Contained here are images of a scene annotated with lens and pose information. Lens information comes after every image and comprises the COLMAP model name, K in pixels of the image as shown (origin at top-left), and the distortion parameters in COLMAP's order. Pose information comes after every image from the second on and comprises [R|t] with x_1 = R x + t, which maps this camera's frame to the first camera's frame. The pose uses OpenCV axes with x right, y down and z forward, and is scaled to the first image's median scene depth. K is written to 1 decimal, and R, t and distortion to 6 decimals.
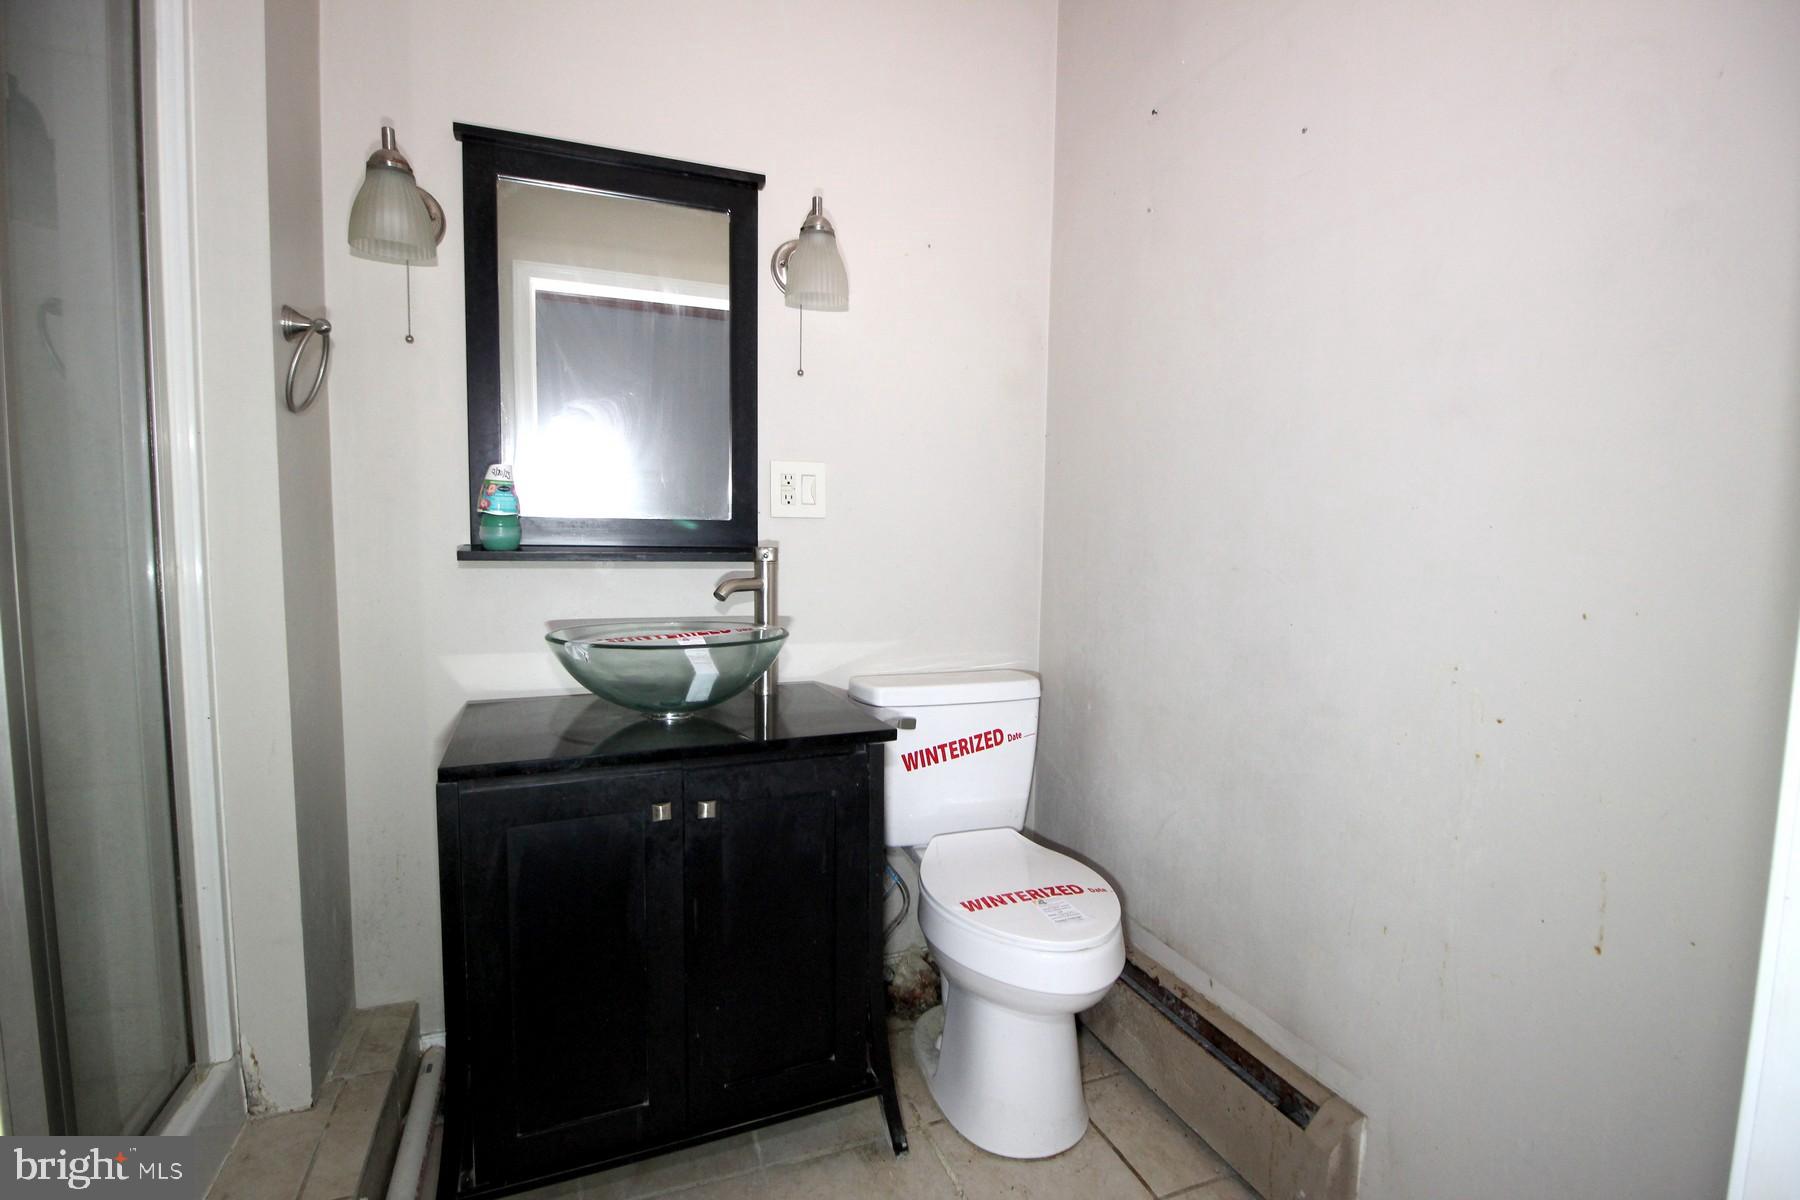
lens RADIAL K [[837.9, 0, 907.2], [0, 837.9, 598.7], [0, 0, 1]] dist [-0.002273, -0.011985]
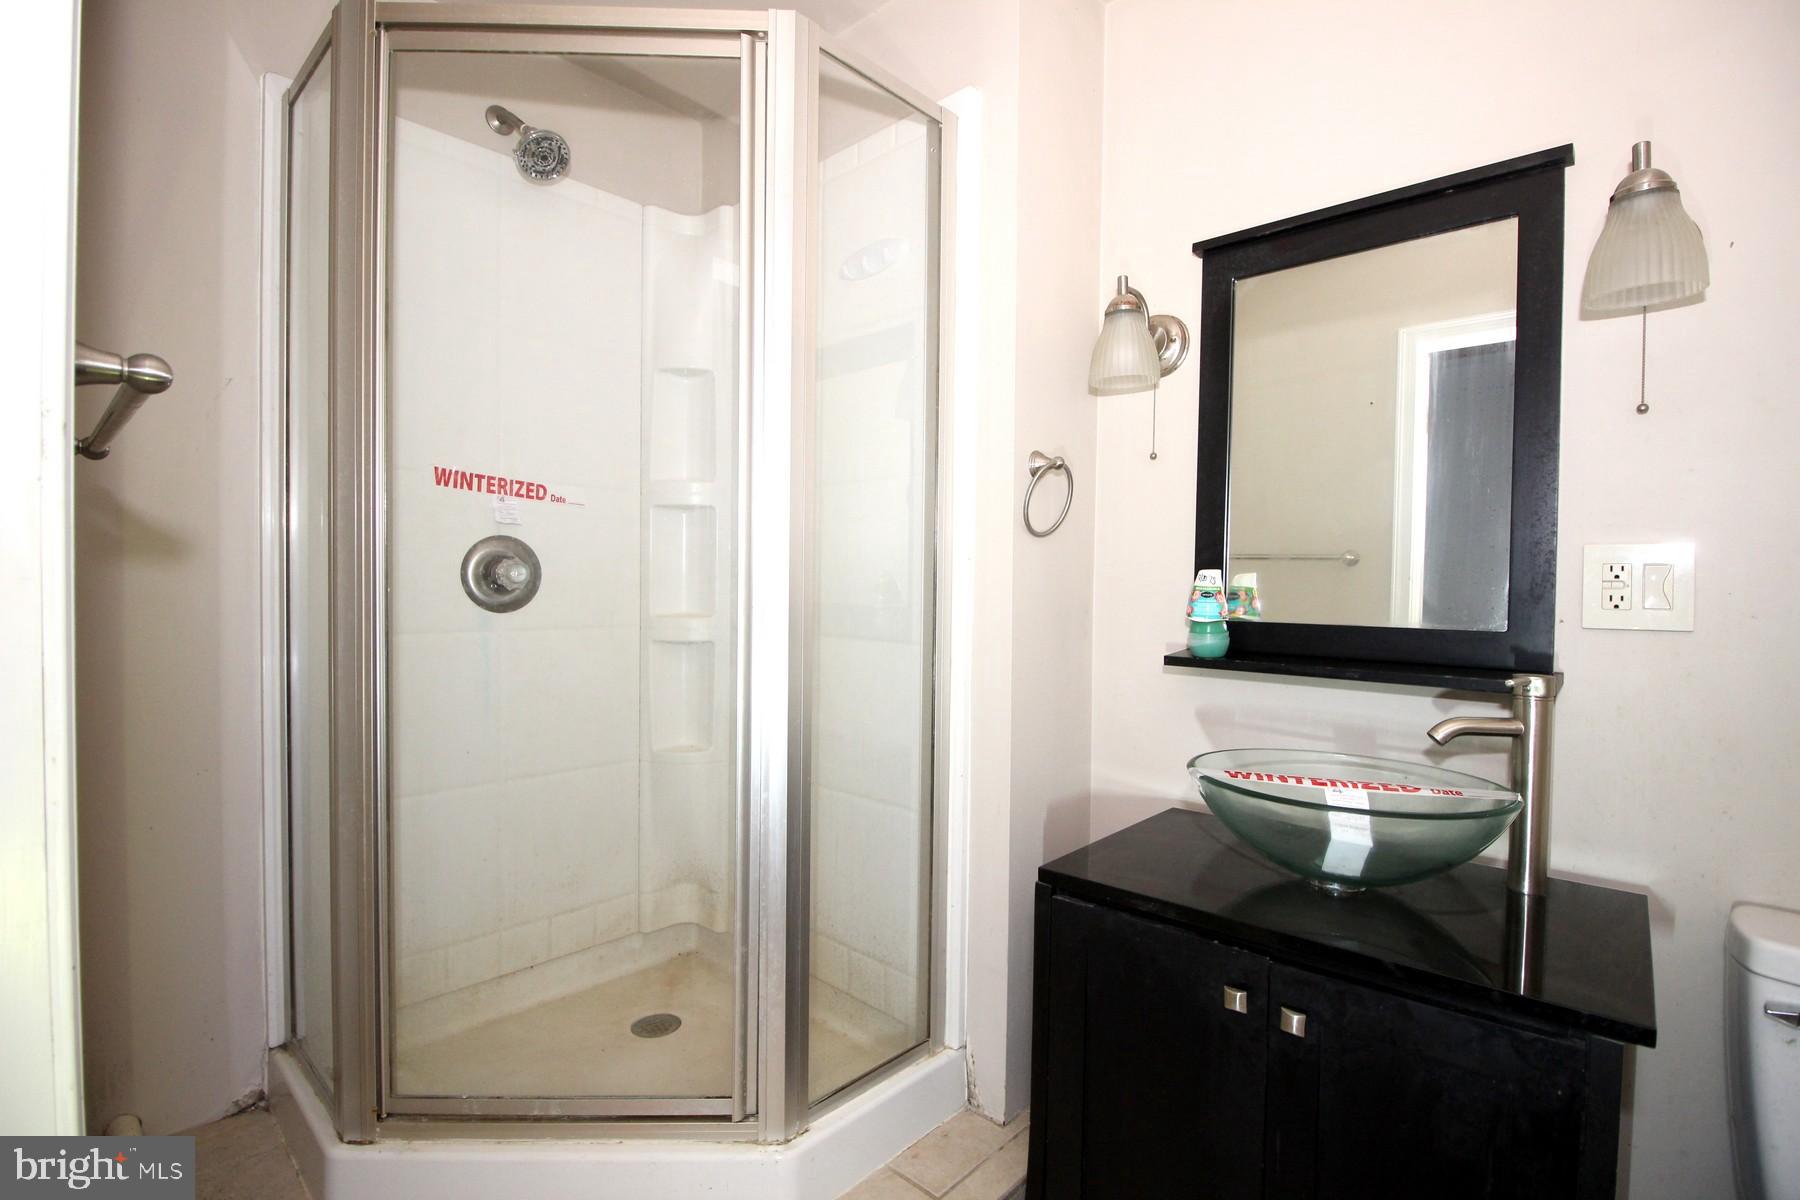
lens RADIAL K [[837.9, 0, 907.2], [0, 837.9, 598.7], [0, 0, 1]] dist [-0.002273, -0.011985]
pose [[0.435522, 0.005541, -0.900161, 0.222155], [-0.078827, 0.996374, -0.032005, -0.062244], [0.896720, 0.084896, 0.434380, 0.241235]]
